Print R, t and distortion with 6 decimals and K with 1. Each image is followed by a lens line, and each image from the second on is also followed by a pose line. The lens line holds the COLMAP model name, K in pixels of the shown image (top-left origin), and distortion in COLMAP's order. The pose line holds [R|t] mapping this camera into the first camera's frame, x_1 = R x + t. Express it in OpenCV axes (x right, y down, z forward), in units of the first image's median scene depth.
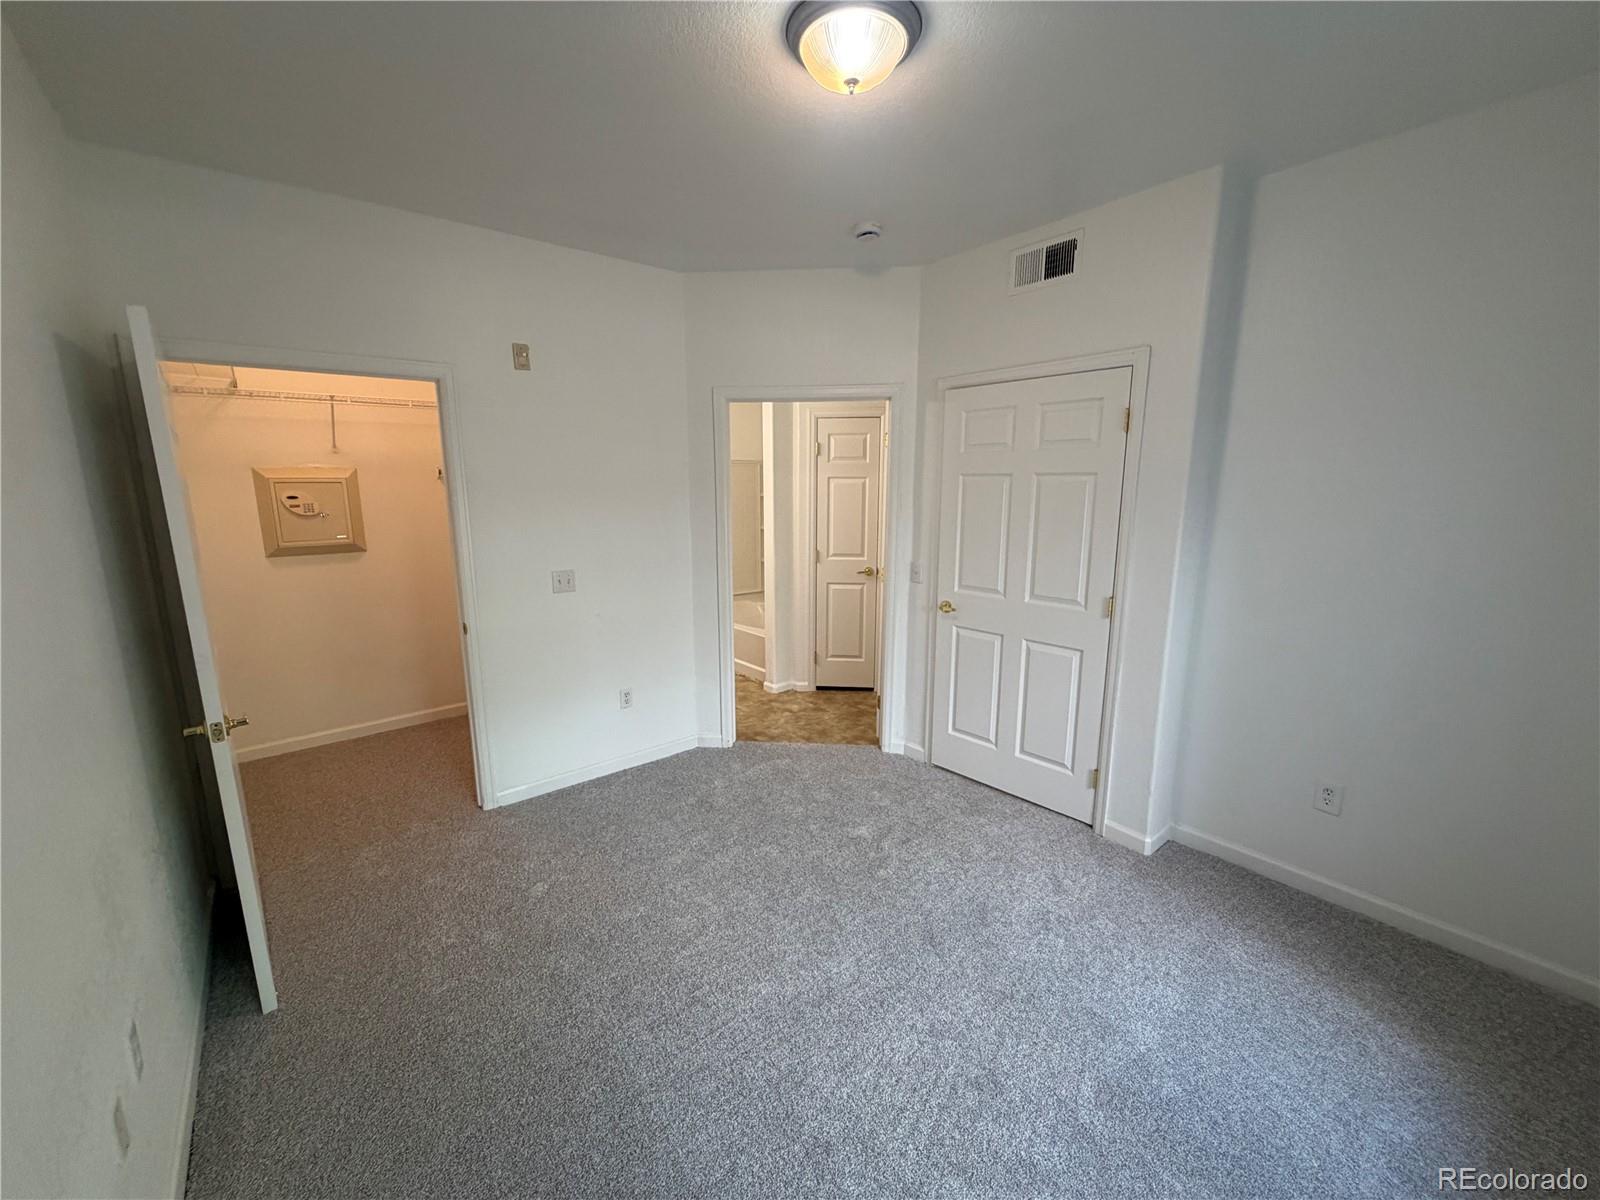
lens RADIAL K [[636.9, 0, 790.0], [0, 636.9, 605.0], [0, 0, 1]] dist [-0.000111, -0.000064]
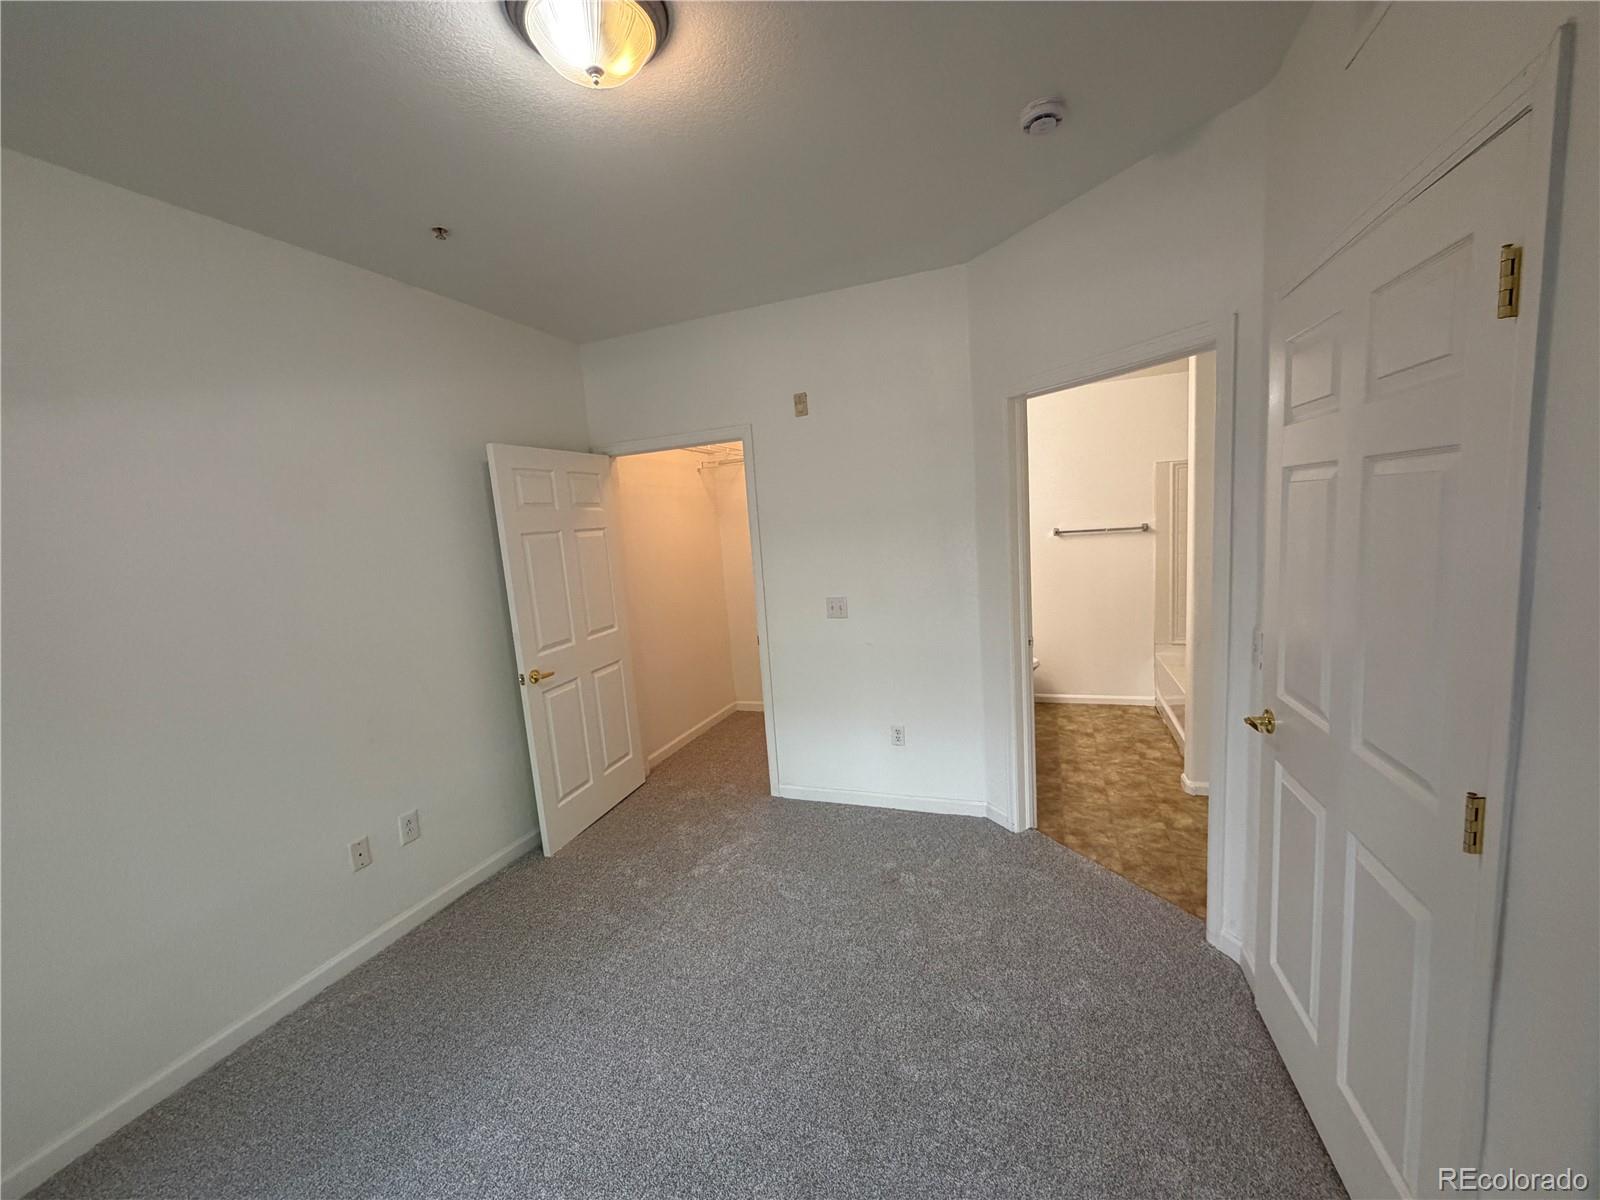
lens RADIAL K [[636.9, 0, 797.9], [0, 636.9, 603.6], [0, 0, 1]] dist [-0.000111, -0.000064]
pose [[0.497845, 0.085232, -0.863068, 0.471863], [-0.093306, 0.994647, 0.044404, -0.077711], [0.862232, 0.058423, 0.503133, 0.382038]]
